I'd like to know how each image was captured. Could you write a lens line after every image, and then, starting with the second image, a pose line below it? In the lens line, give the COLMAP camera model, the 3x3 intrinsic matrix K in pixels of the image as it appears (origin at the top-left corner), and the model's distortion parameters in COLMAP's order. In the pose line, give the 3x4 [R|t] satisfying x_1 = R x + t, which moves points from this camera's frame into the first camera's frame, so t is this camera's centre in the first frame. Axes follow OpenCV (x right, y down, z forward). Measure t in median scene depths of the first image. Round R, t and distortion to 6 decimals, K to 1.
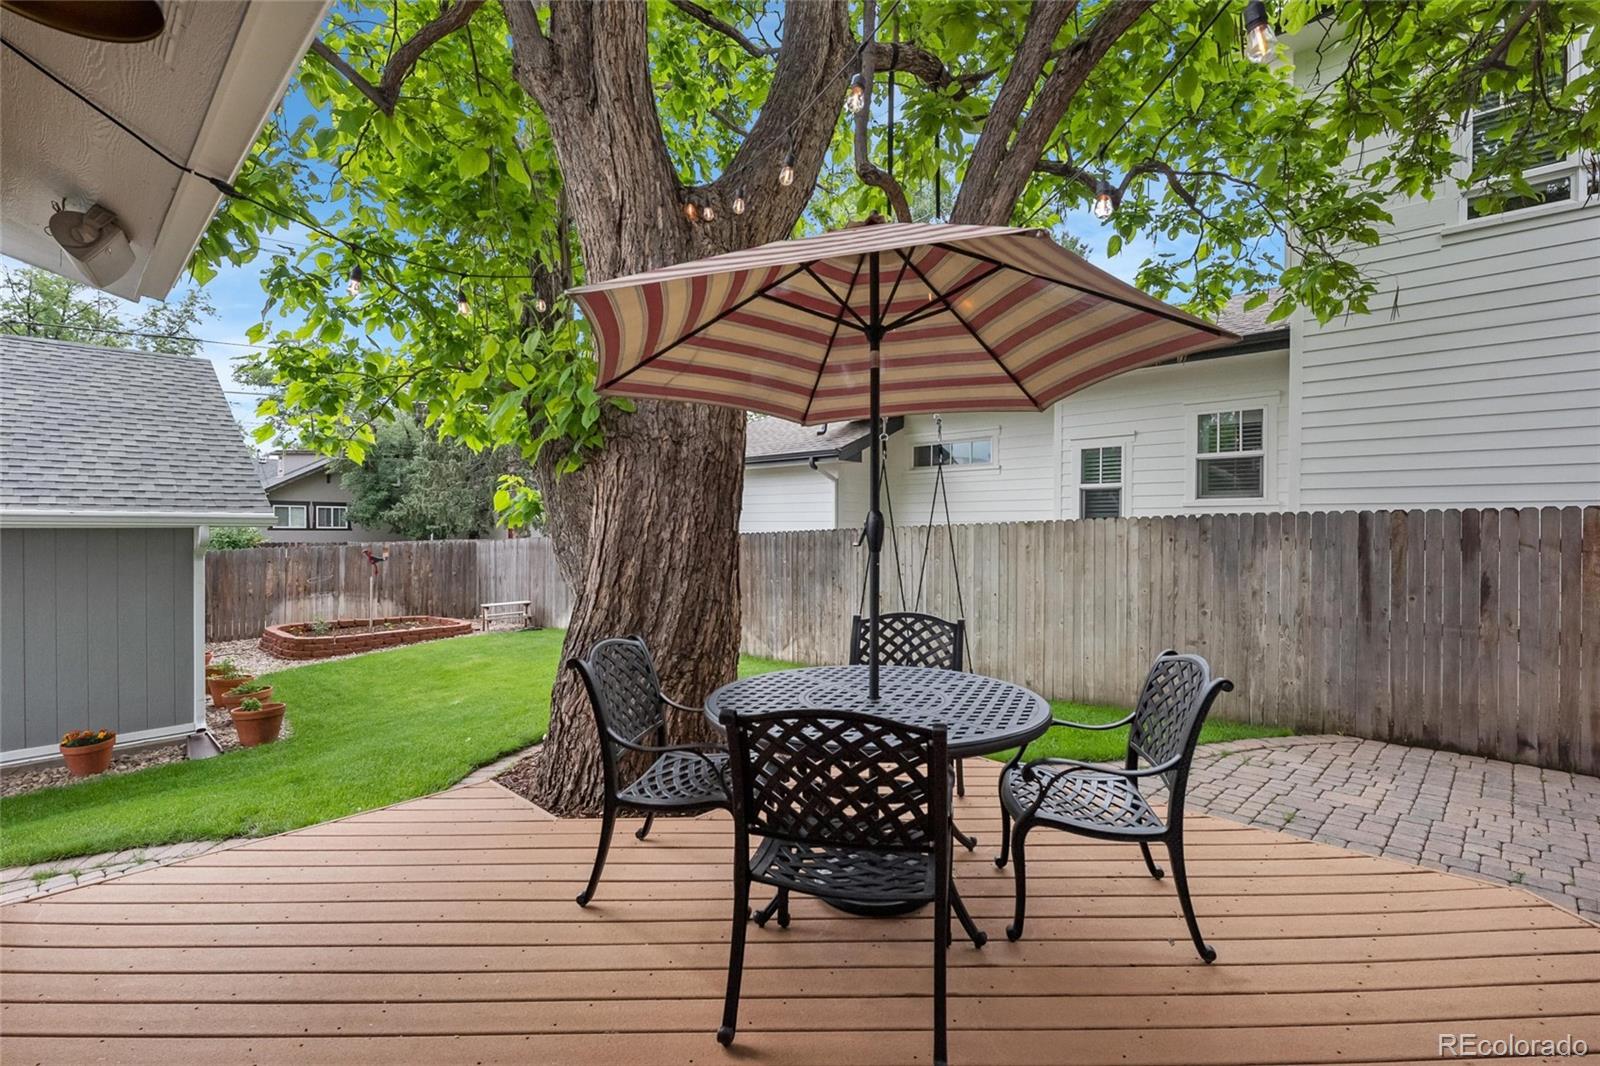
lens RADIAL K [[747.1, 0, 800.0], [0, 747.1, 533.0], [0, 0, 1]] dist [-0.004057, -0.000464]
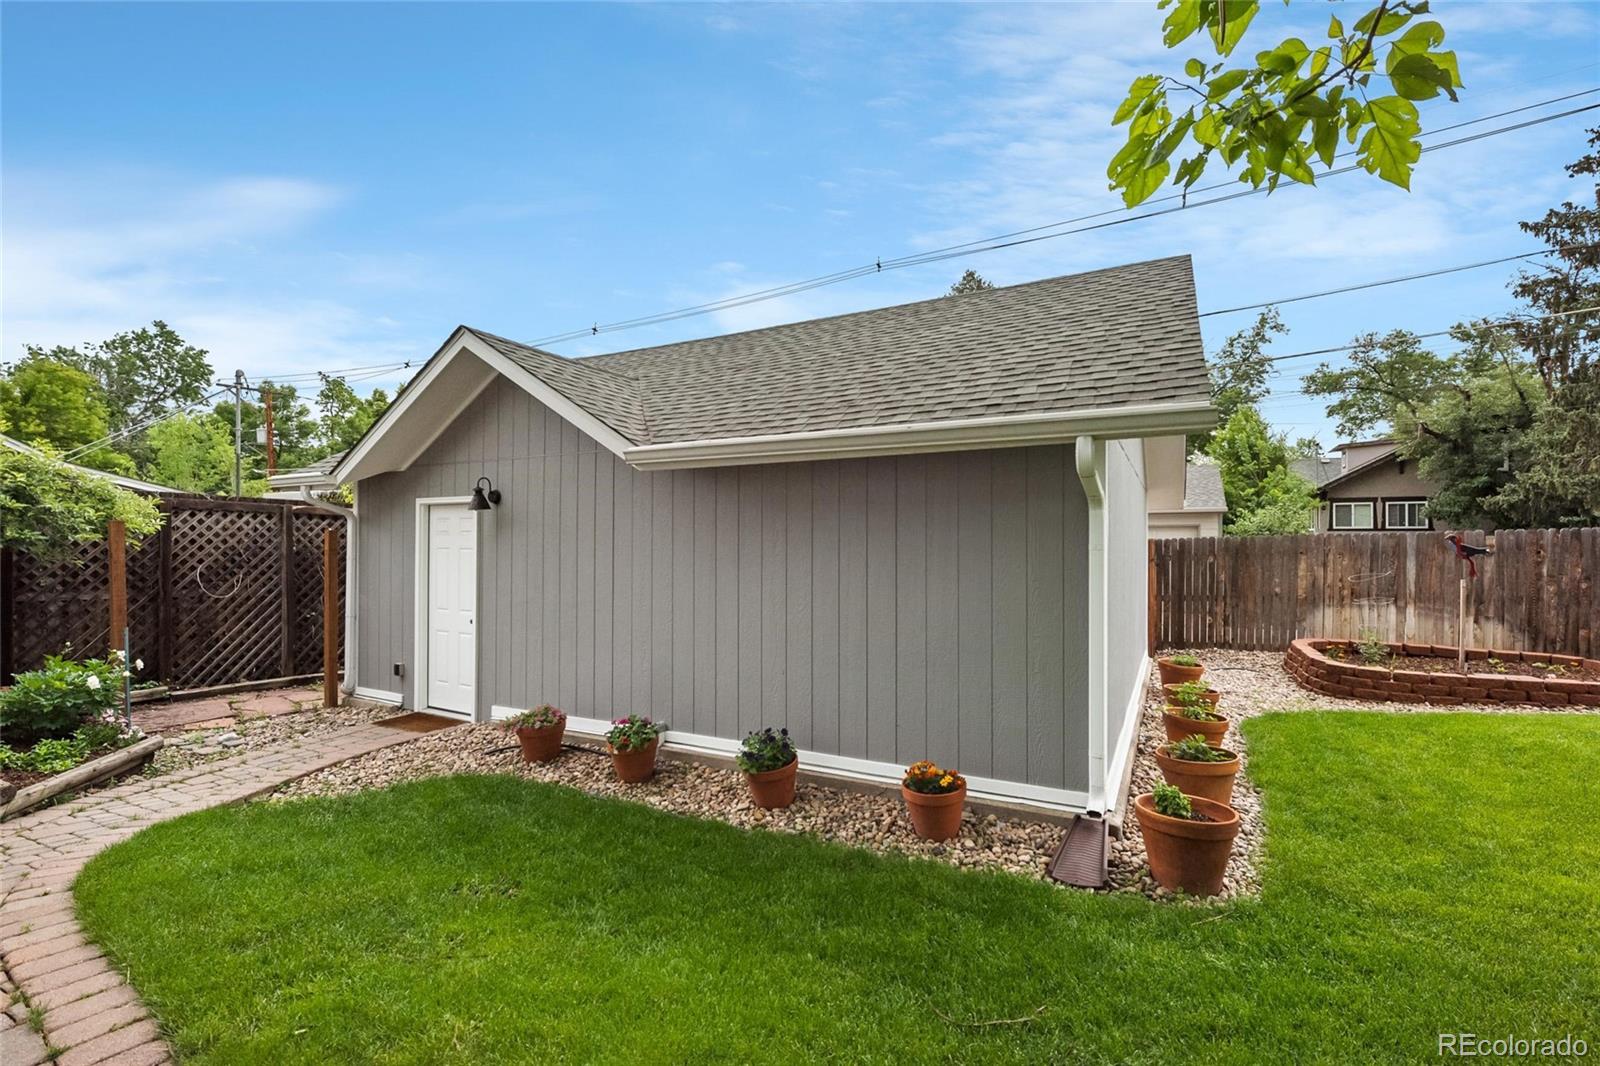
lens RADIAL K [[700.6, 0, 800.0], [0, 700.6, 533.0], [0, 0, 1]] dist [0.000879, -0.006118]
pose [[0.284911, -0.010531, -0.958496, -0.175902], [-0.007795, 0.999881, -0.013303, 0.031161], [0.958522, 0.011261, 0.284795, 0.307651]]
